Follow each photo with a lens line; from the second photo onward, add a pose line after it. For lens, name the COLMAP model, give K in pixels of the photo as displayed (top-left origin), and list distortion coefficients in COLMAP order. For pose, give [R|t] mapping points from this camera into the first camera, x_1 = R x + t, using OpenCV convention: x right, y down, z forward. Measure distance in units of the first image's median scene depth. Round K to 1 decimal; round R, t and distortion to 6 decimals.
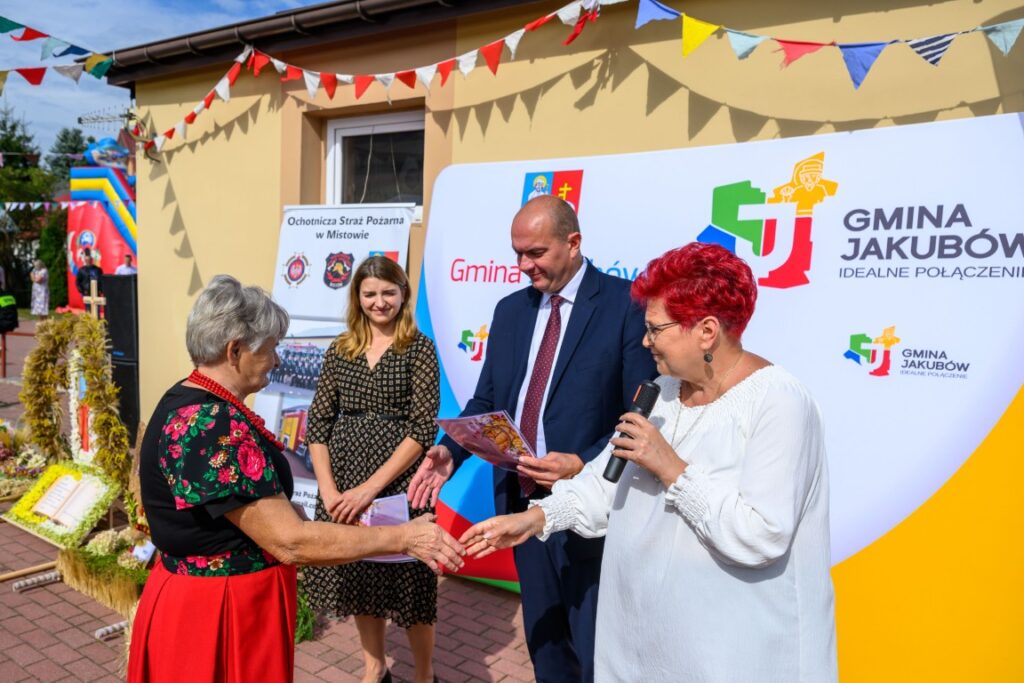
lens RADIAL K [[740.3, 0, 513.6], [0, 740.3, 347.1], [0, 0, 1]] dist [-0.001359, -0.001900]
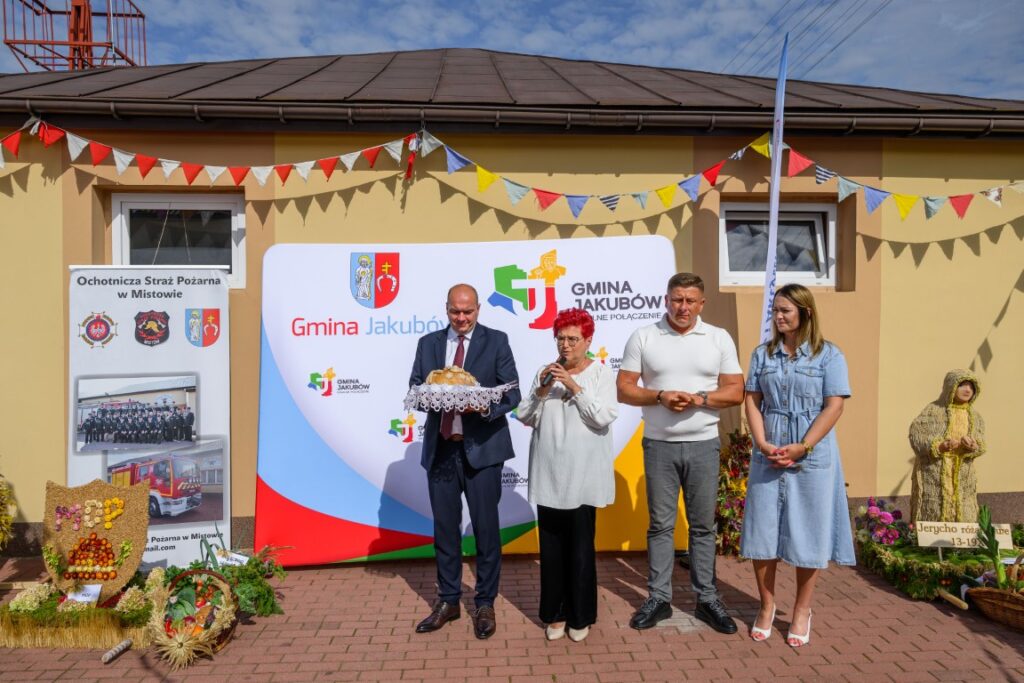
lens RADIAL K [[740.3, 0, 508.4], [0, 740.3, 339.8], [0, 0, 1]] dist [-0.001359, -0.001900]
pose [[0.785243, -0.051738, 0.617023, -0.634001], [0.095458, 0.994705, -0.038076, 0.000844], [-0.611785, 0.088799, 0.786024, -0.233469]]
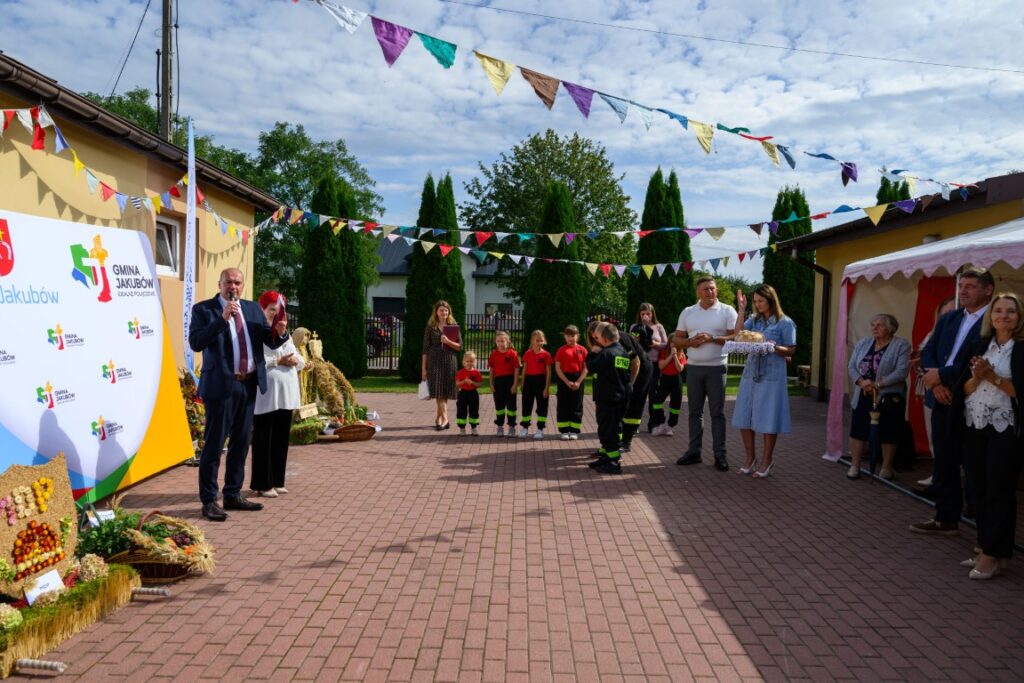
lens RADIAL K [[671.3, 0, 510.2], [0, 671.3, 343.4], [0, 0, 1]] dist [-0.000439, 0.000336]
pose [[-0.554092, -0.081208, 0.828485, -1.501896], [0.048099, 0.990445, 0.129251, -0.128906], [-0.831065, 0.111466, -0.544892, 0.934585]]
